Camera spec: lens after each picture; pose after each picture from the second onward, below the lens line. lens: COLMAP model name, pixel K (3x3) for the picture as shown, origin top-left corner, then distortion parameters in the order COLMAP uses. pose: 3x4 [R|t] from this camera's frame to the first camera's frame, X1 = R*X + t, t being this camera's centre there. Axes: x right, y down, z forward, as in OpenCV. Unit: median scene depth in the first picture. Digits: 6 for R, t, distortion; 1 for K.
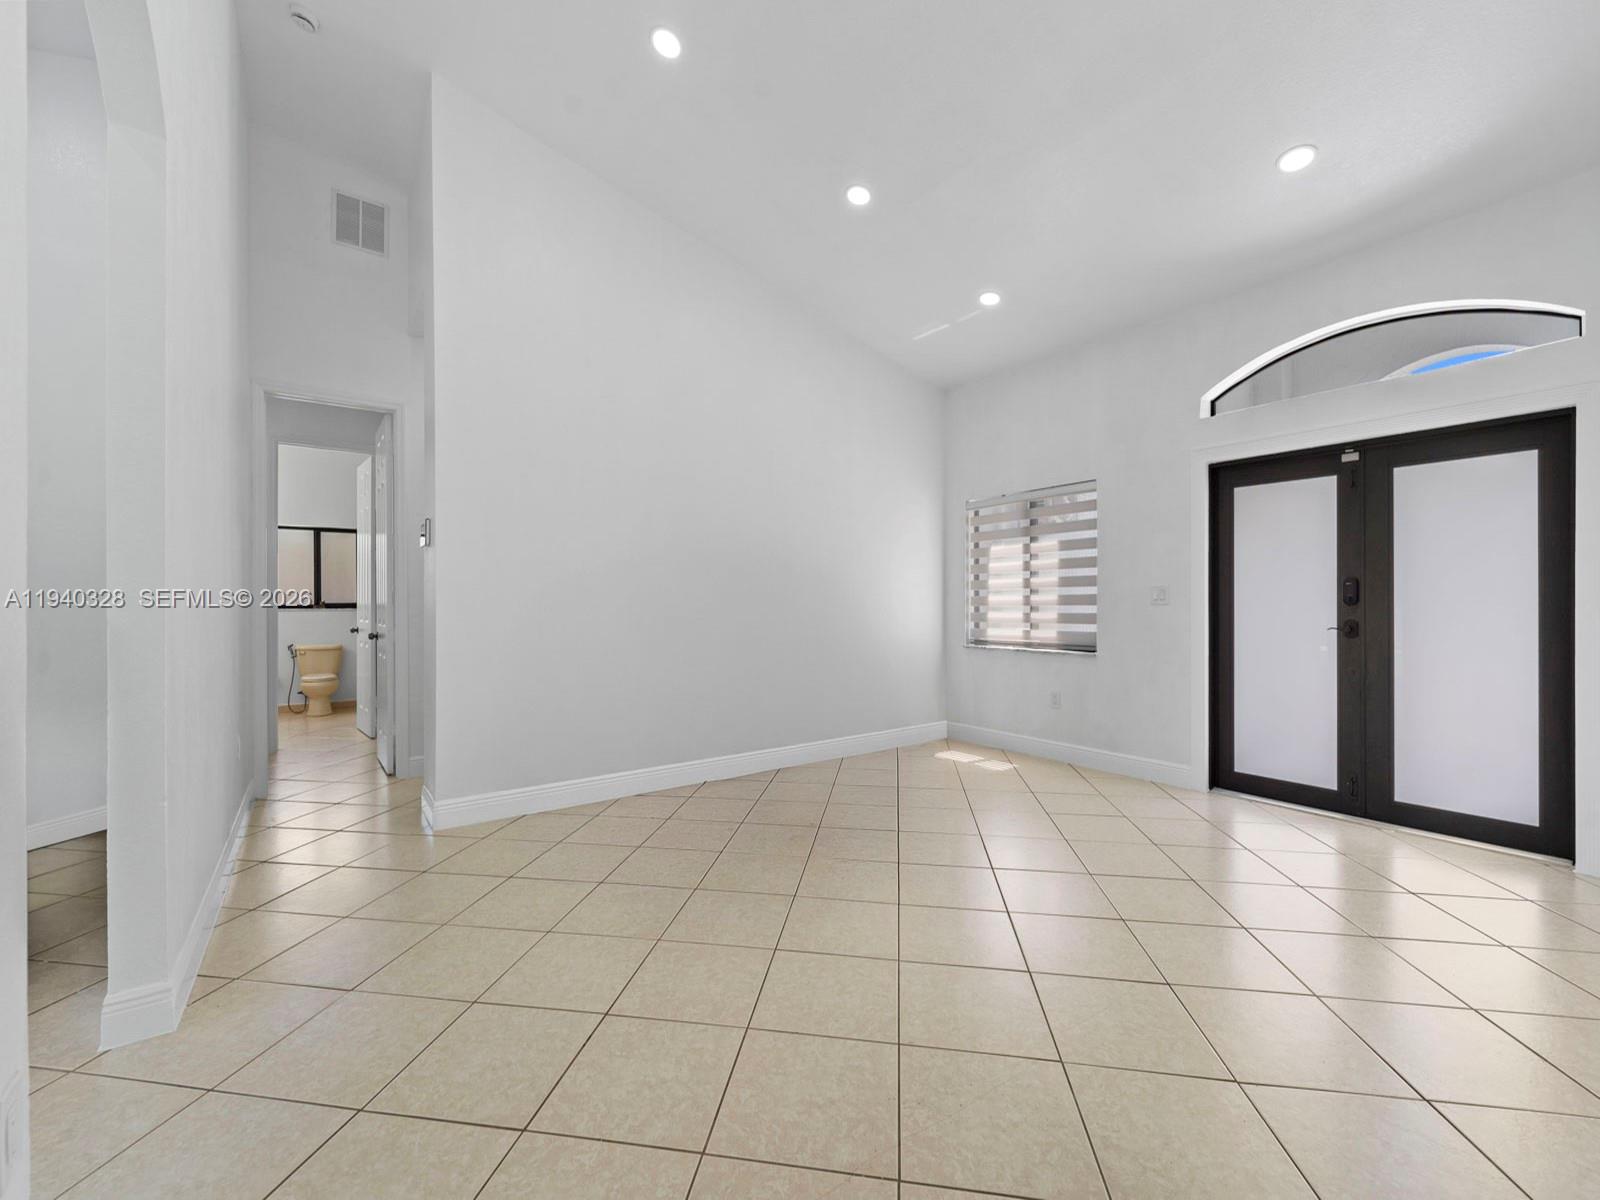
lens RADIAL K [[658.9, 0, 800.3], [0, 658.9, 605.4], [0, 0, 1]] dist [0.001183, -0.001052]
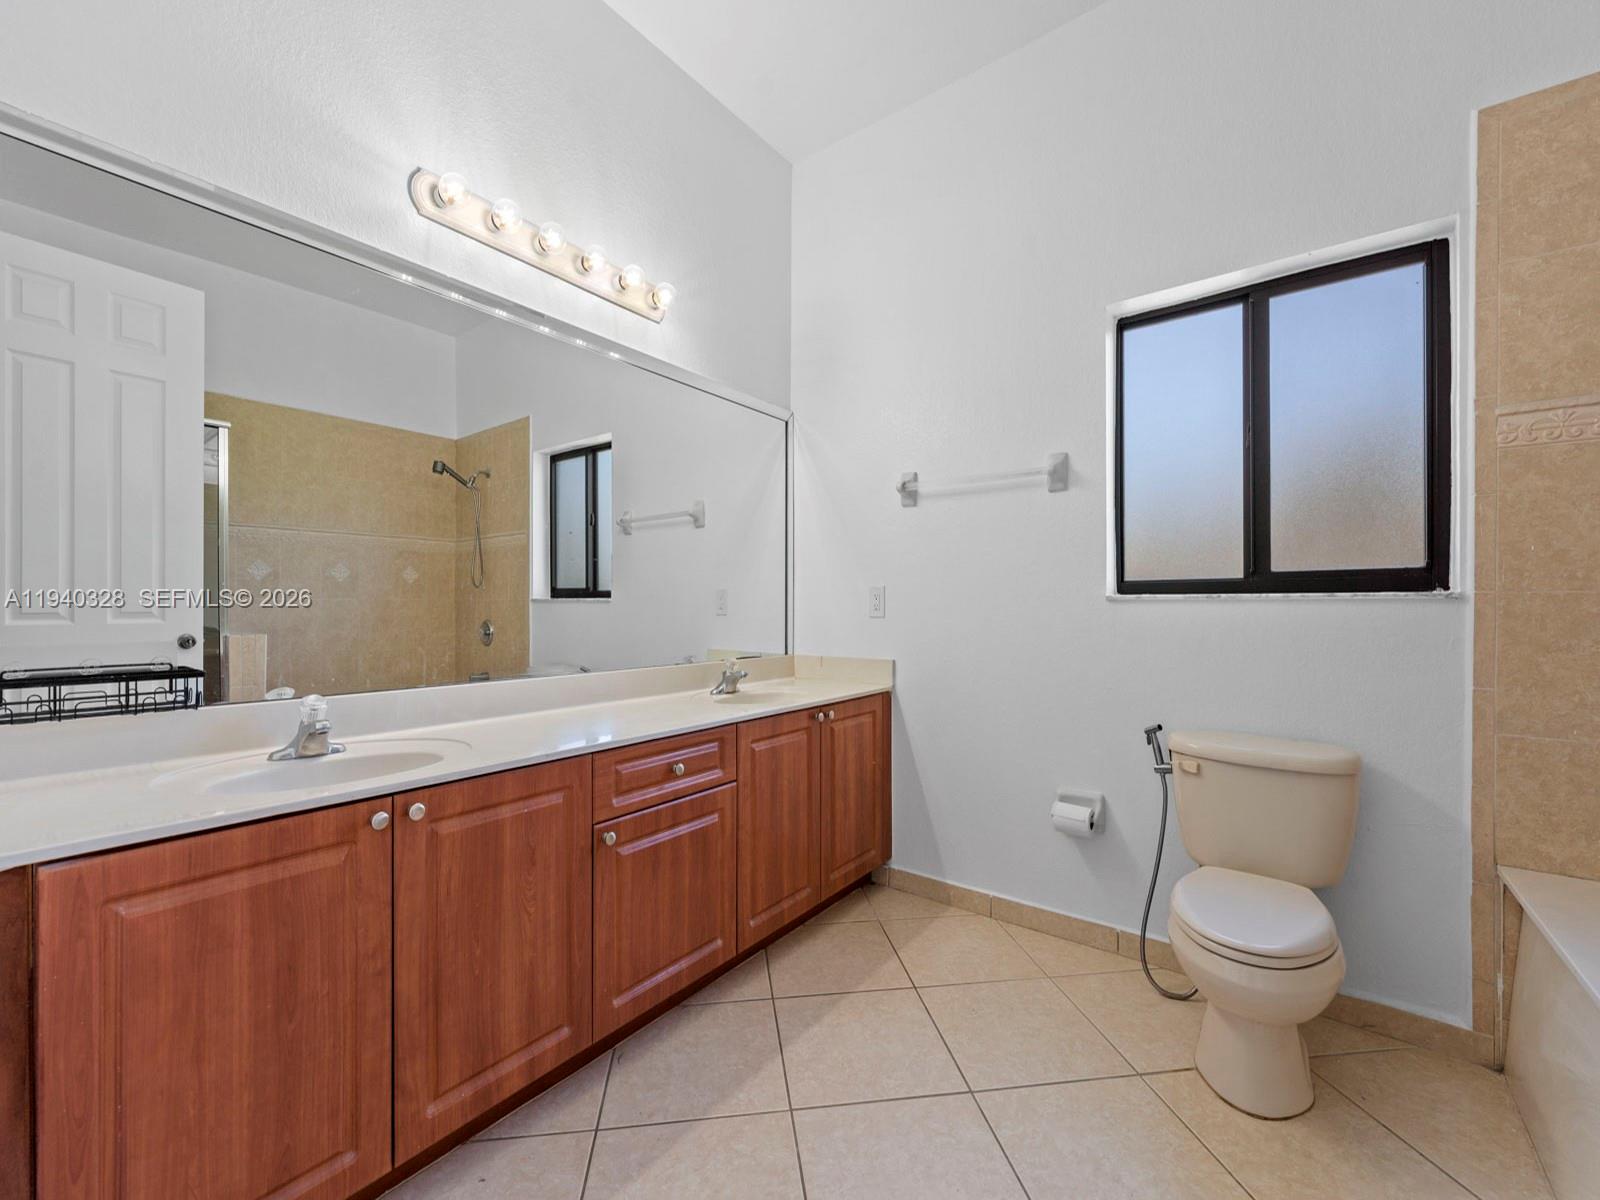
lens RADIAL K [[658.9, 0, 789.5], [0, 658.9, 606.0], [0, 0, 1]] dist [0.001183, -0.001052]
pose [[0.276603, 0.000530, -0.960984, -0.556529], [-0.008233, 0.999964, -0.001819, 0.011890], [0.960949, 0.008415, 0.276597, 0.784986]]
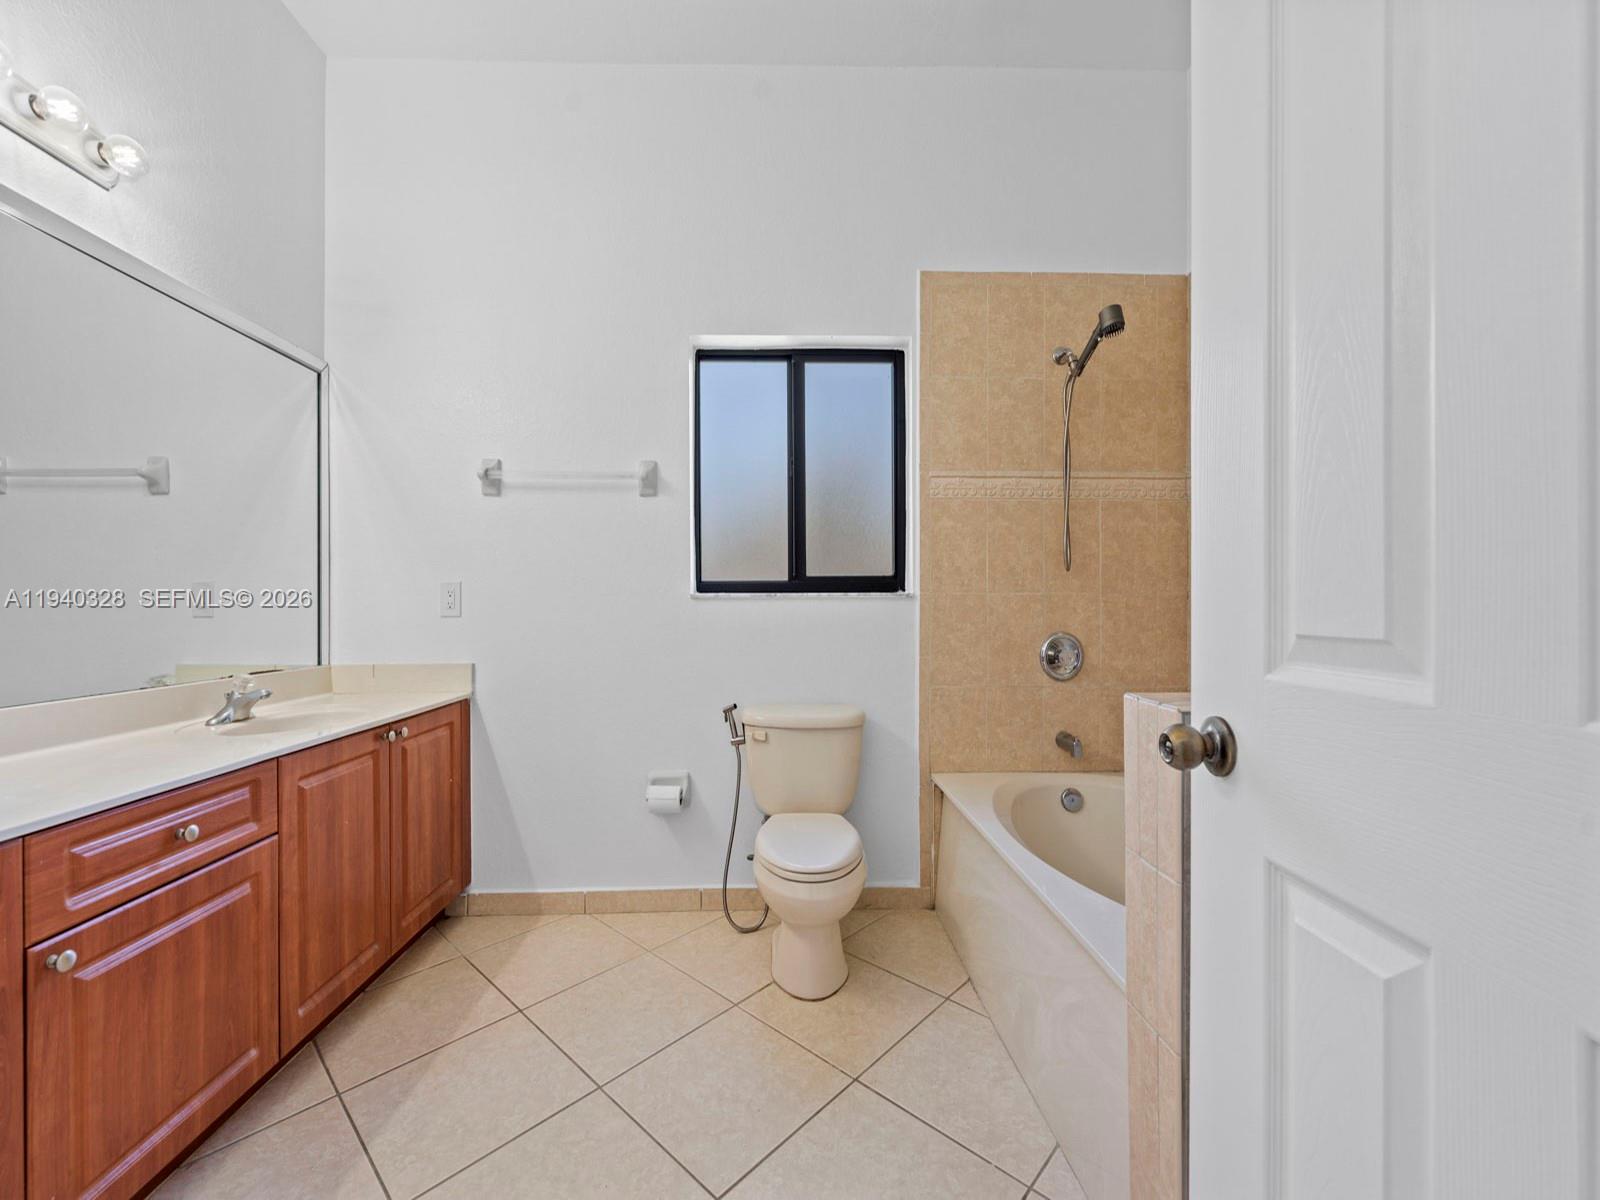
lens RADIAL K [[658.9, 0, 790.5], [0, 658.9, 603.2], [0, 0, 1]] dist [0.001183, -0.001052]
pose [[0.826882, -0.002668, -0.562369, -0.573640], [-0.001621, 0.999973, -0.007126, 0.012463], [0.562373, 0.006804, 0.826856, 0.757725]]
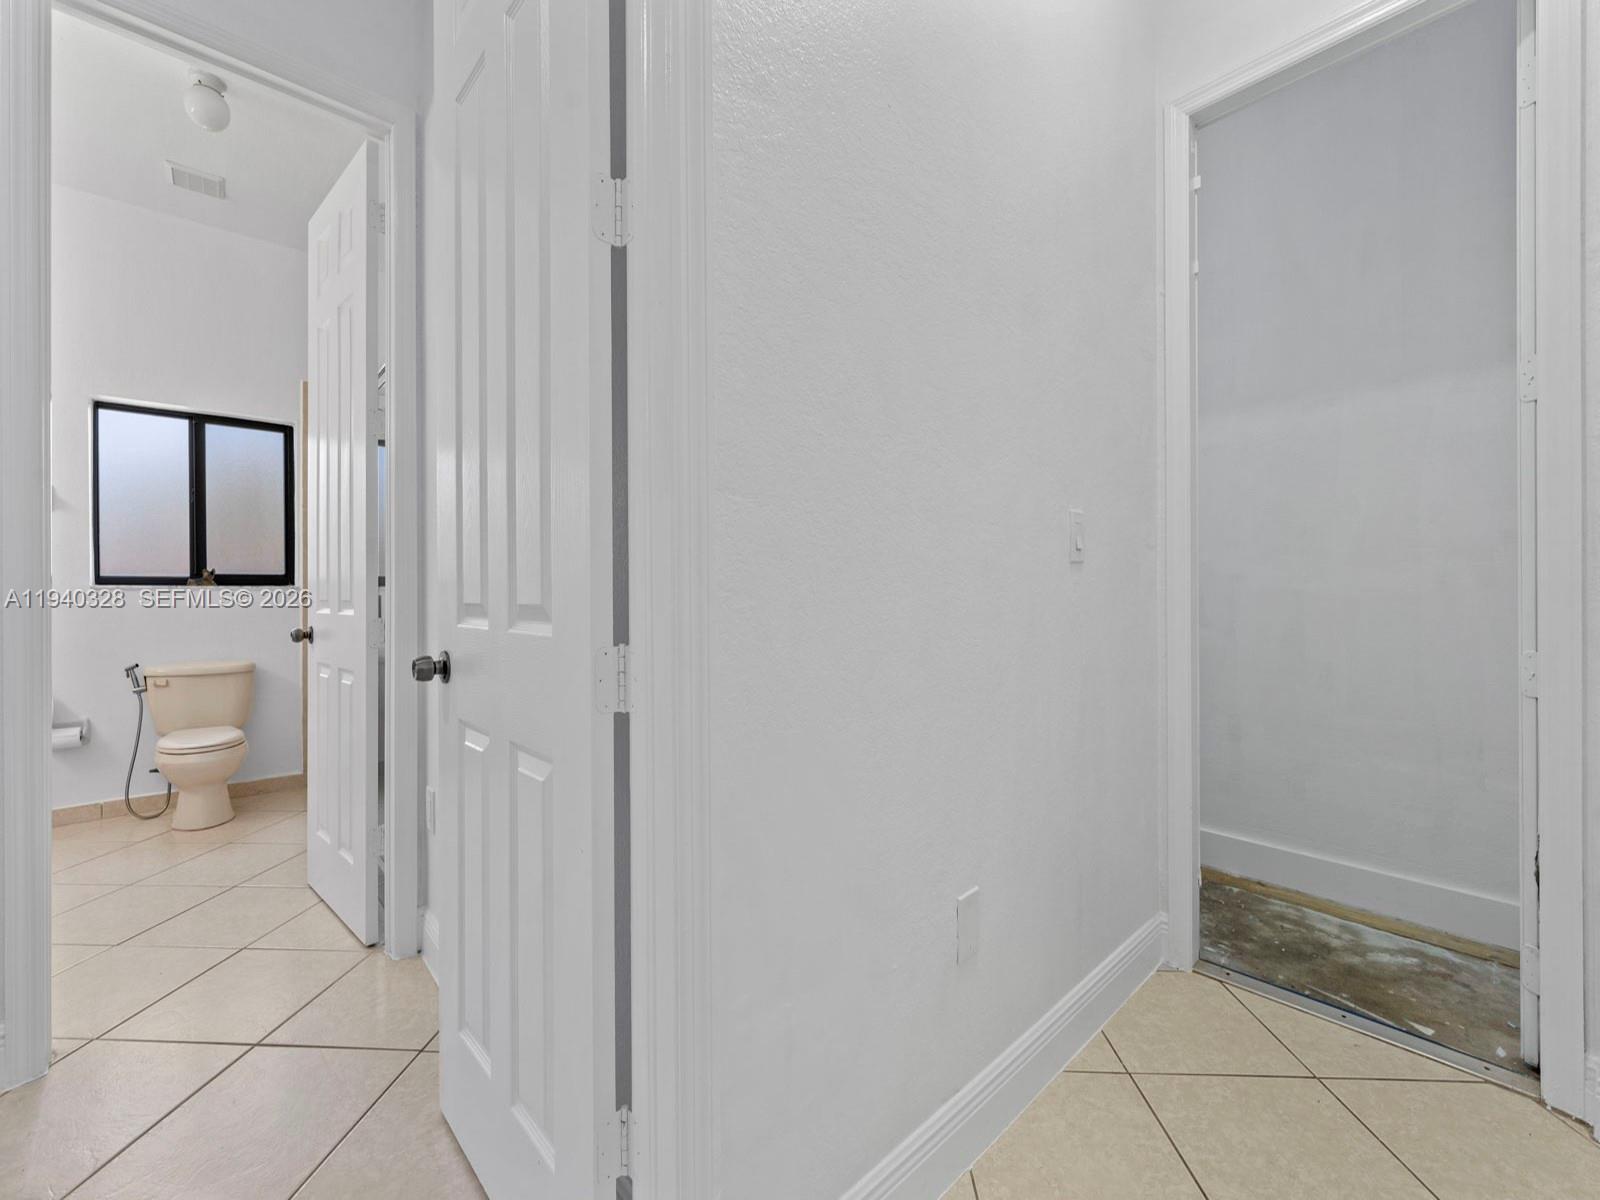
lens RADIAL K [[658.9, 0, 806.2], [0, 658.9, 596.5], [0, 0, 1]] dist [0.001183, -0.001052]
pose [[0.993096, 0.001440, 0.117295, -0.370546], [-0.001757, 0.999995, 0.002602, 0.010895], [-0.117290, -0.002790, 0.993094, 0.501626]]
